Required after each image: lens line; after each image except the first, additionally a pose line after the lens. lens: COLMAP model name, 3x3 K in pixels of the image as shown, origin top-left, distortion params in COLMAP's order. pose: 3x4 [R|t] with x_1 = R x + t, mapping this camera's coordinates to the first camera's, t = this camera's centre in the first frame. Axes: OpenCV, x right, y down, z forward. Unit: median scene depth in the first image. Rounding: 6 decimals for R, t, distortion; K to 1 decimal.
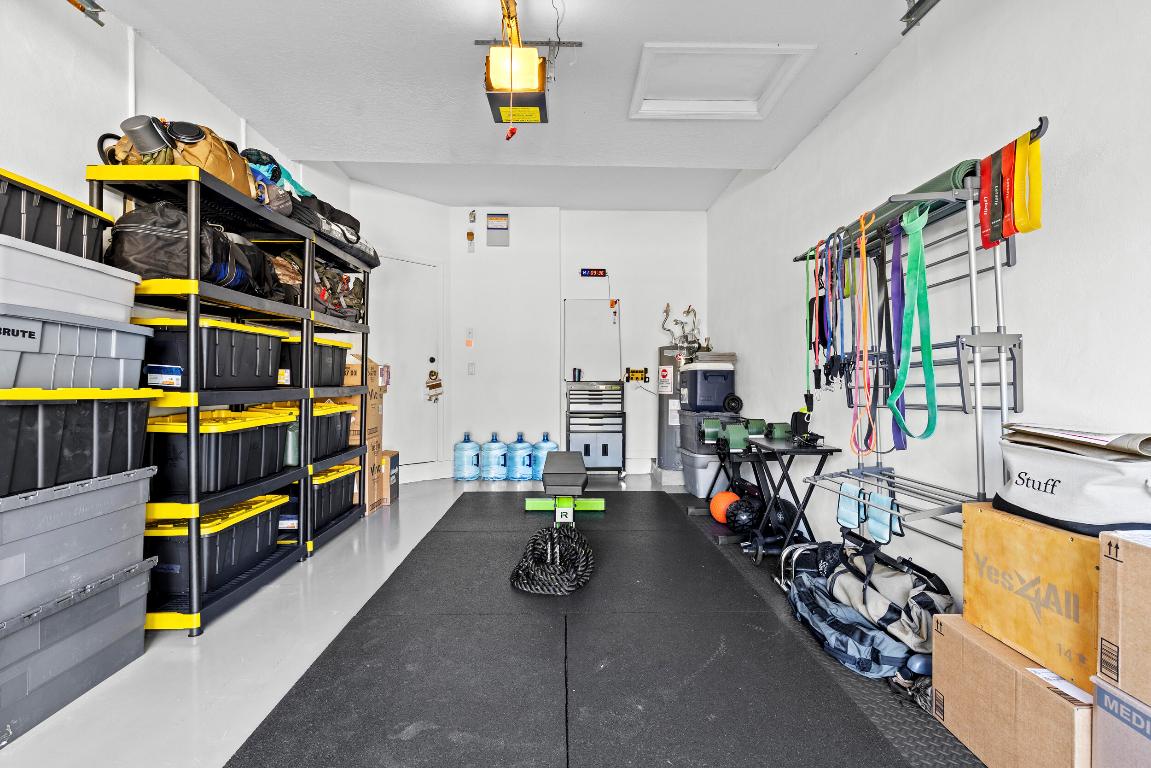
lens RADIAL K [[518.4, 0, 574.9], [0, 518.4, 381.0], [0, 0, 1]] dist [0.005579, -0.001243]
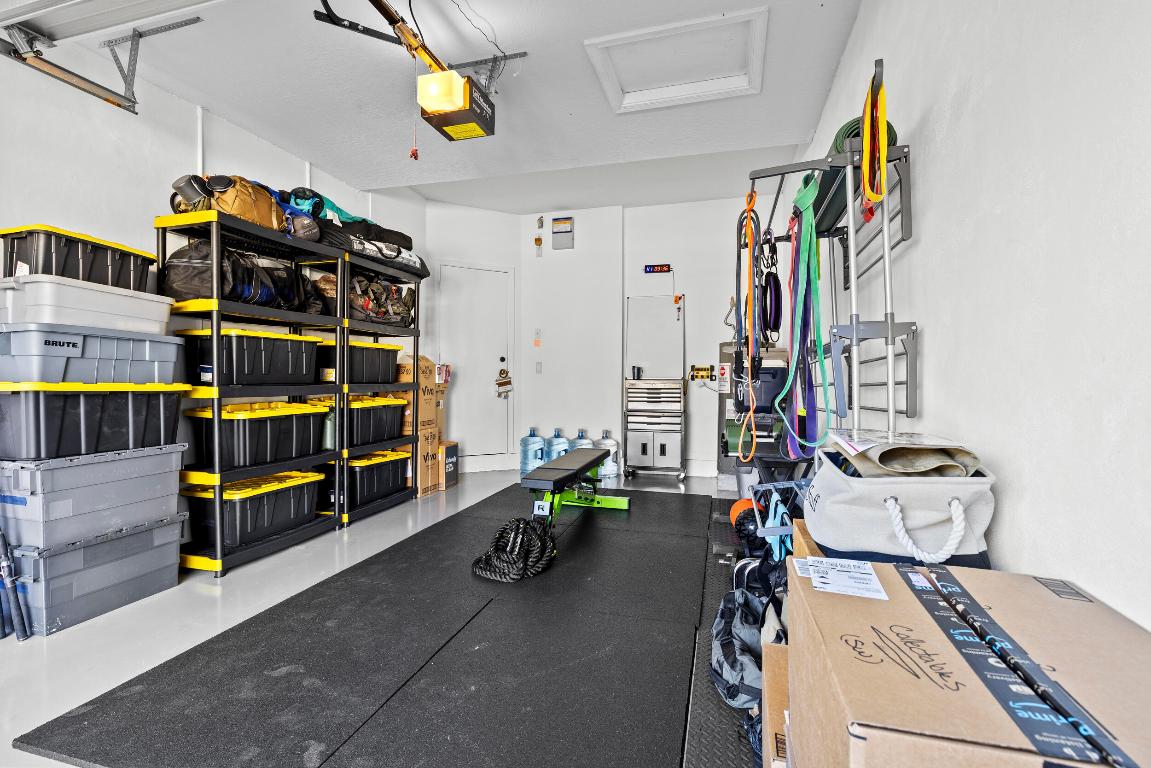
lens RADIAL K [[518.4, 0, 574.5], [0, 518.4, 381.1], [0, 0, 1]] dist [0.005579, -0.001243]
pose [[0.953516, 0.003318, -0.301325, 0.428047], [-0.002273, 0.999990, 0.003817, 0.000529], [0.301335, -0.002954, 0.953514, 0.039612]]
